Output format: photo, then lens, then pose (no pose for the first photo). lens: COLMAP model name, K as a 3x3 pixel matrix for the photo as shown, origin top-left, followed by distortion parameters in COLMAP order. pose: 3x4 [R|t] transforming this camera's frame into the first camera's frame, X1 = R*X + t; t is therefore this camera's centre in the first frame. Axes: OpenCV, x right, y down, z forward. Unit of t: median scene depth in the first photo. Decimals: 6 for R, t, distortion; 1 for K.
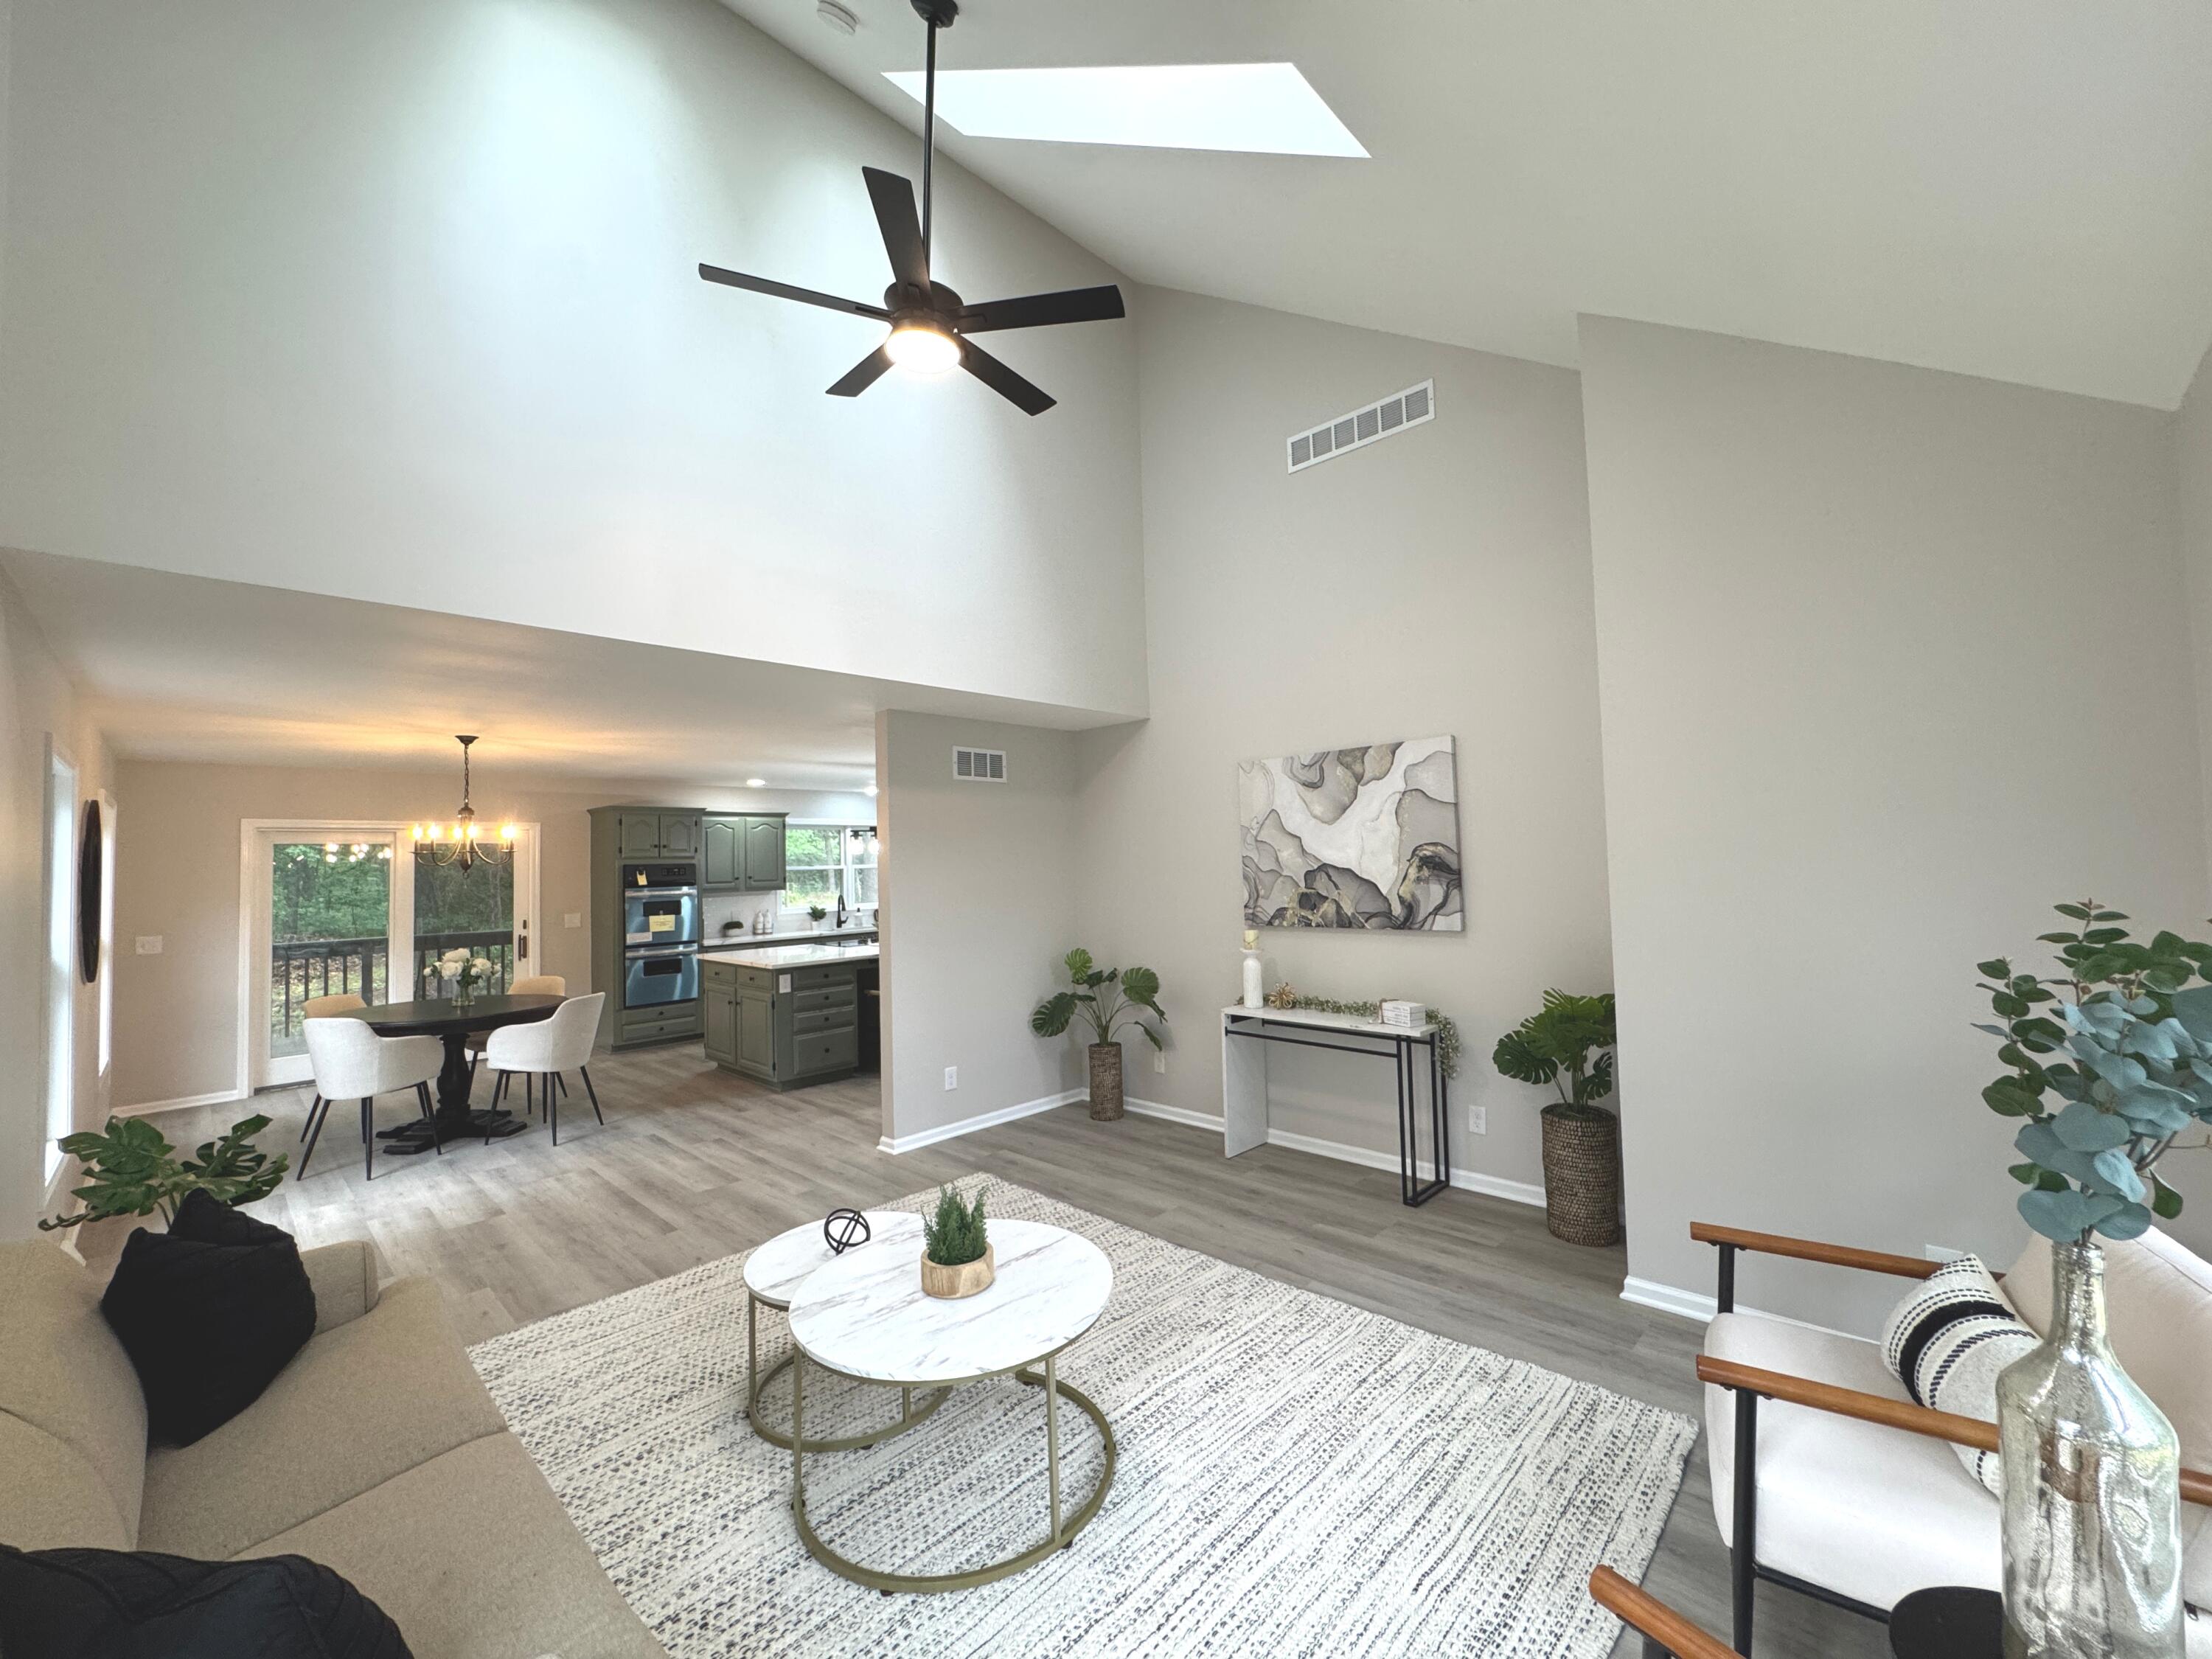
lens RADIAL K [[886.7, 0, 1103.9], [0, 886.7, 831.3], [0, 0, 1]] dist [-0.002038, 0.000813]
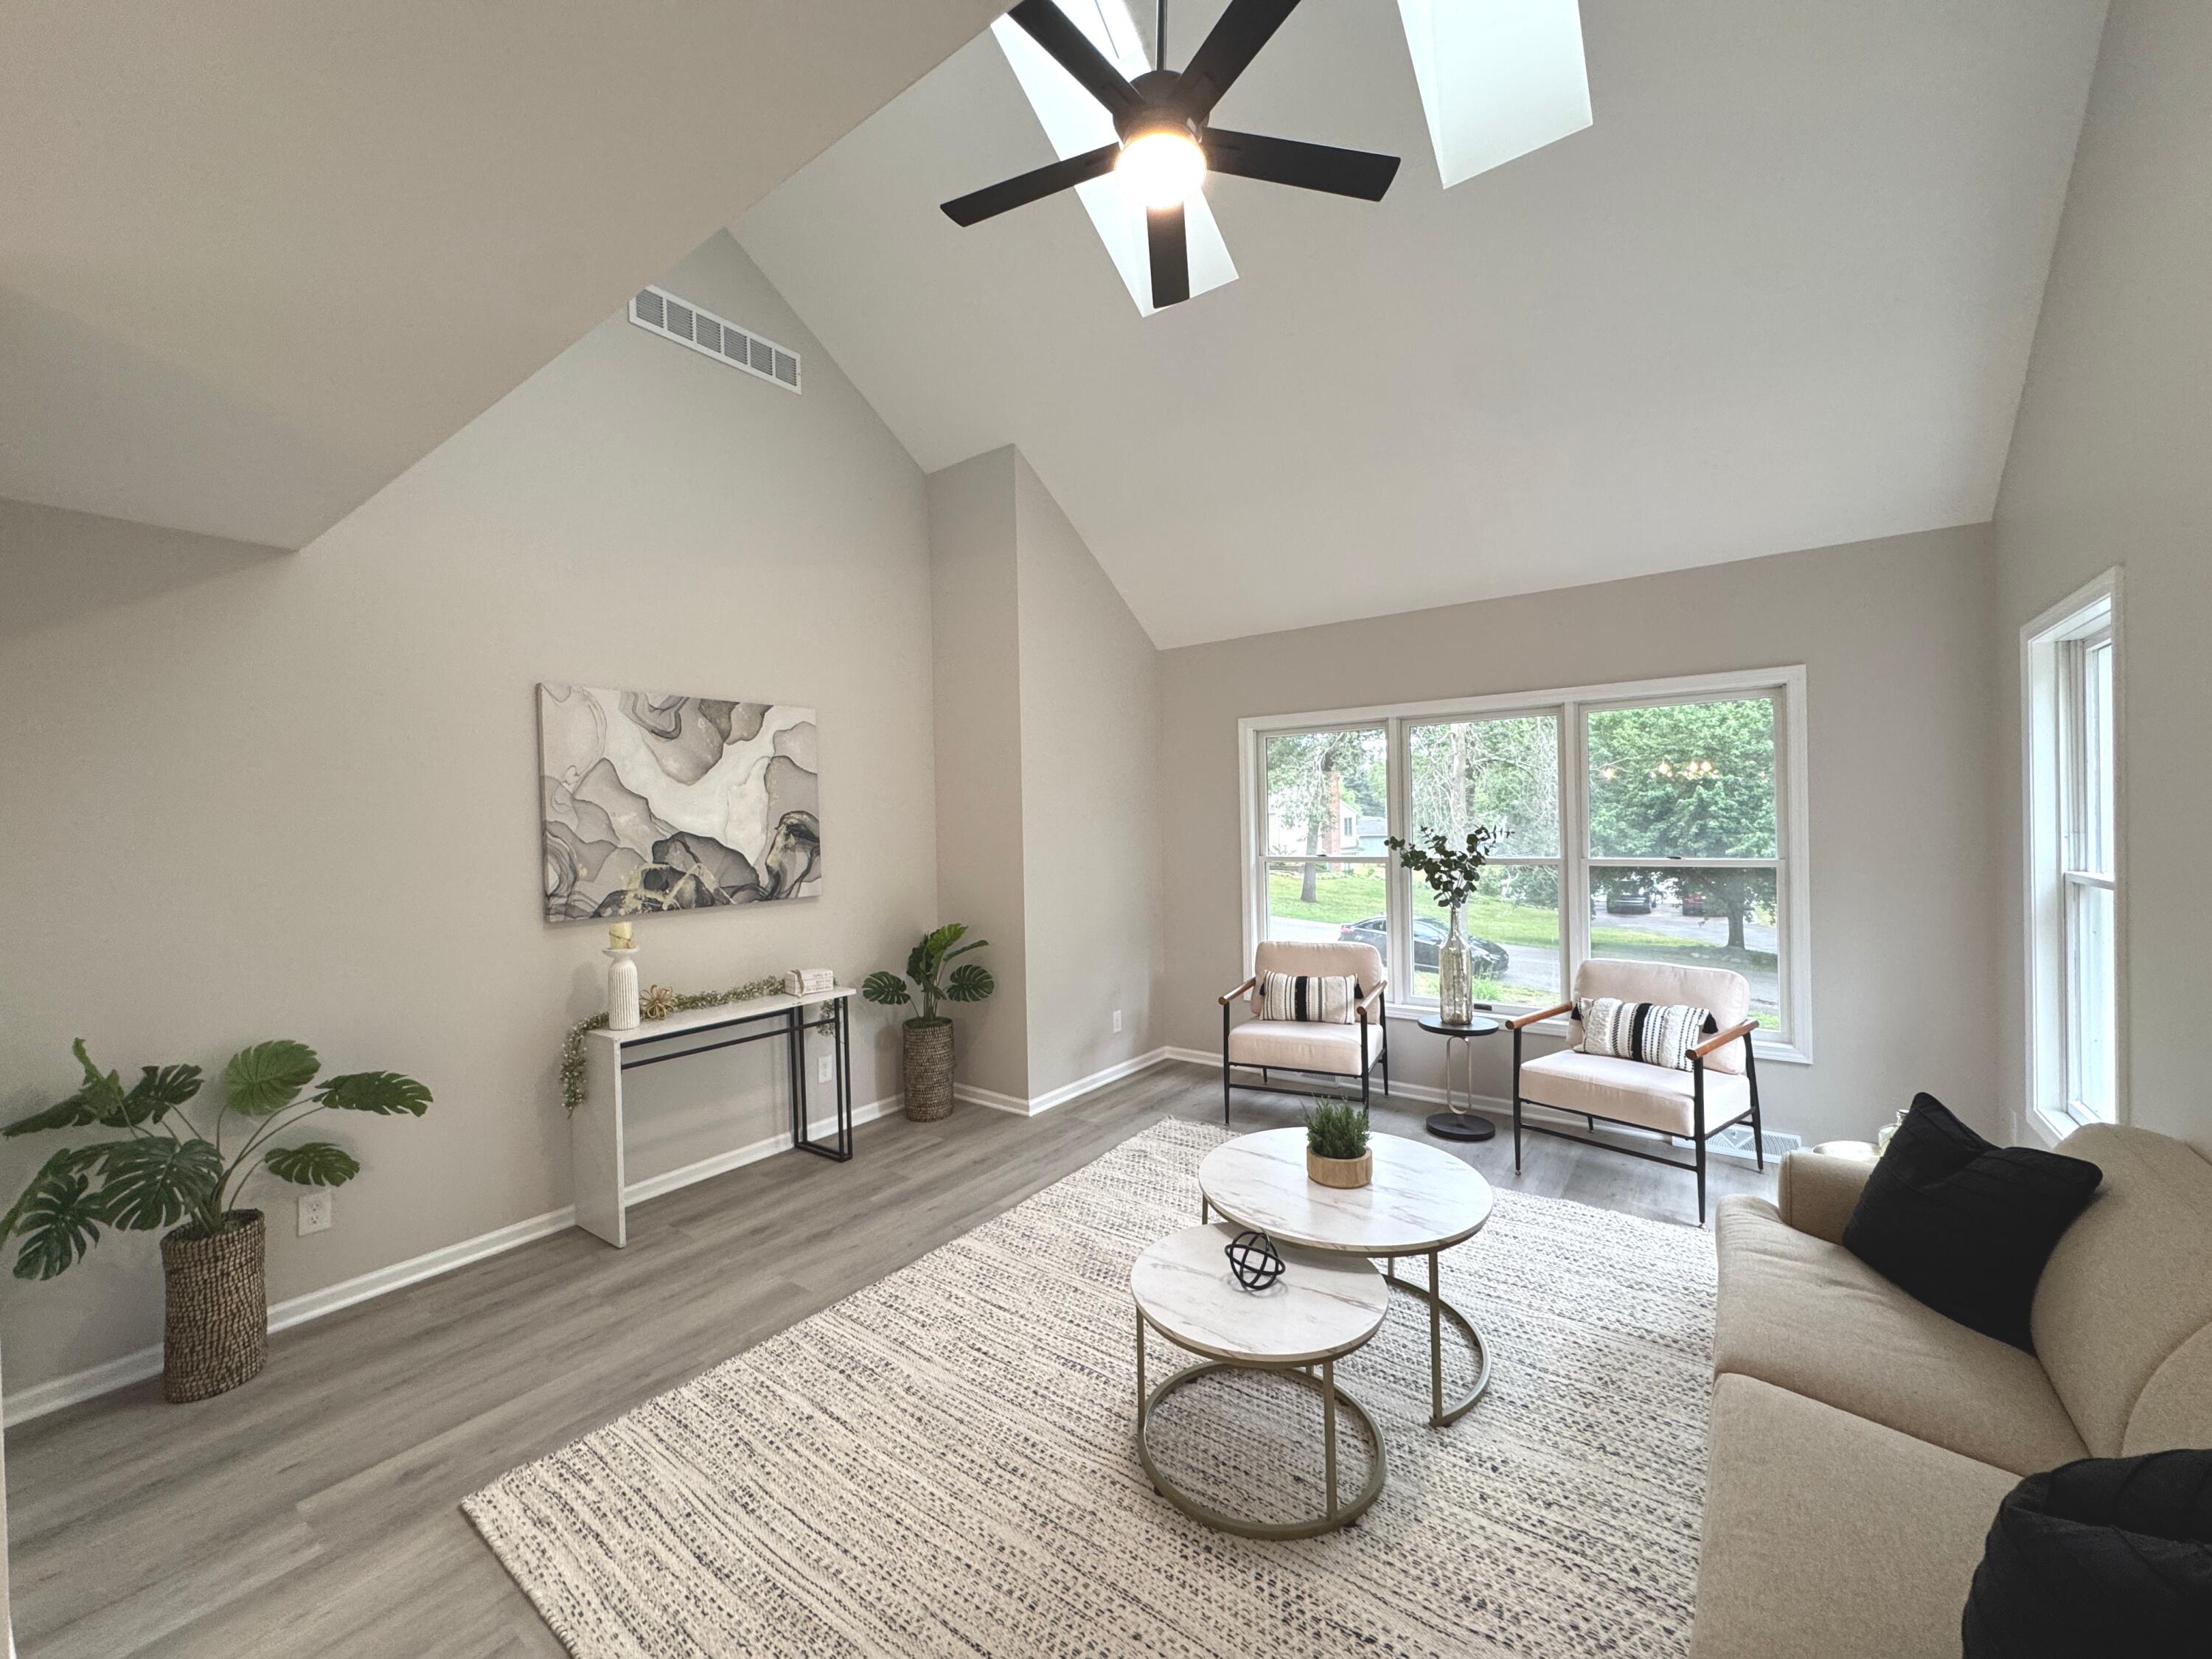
lens RADIAL K [[886.7, 0, 1103.9], [0, 886.7, 831.3], [0, 0, 1]] dist [-0.002038, 0.000813]
pose [[-0.138801, 0.019174, 0.990135, -0.664478], [-0.011523, 0.999714, -0.020975, 0.051986], [-0.990253, -0.014321, -0.138540, 0.777289]]
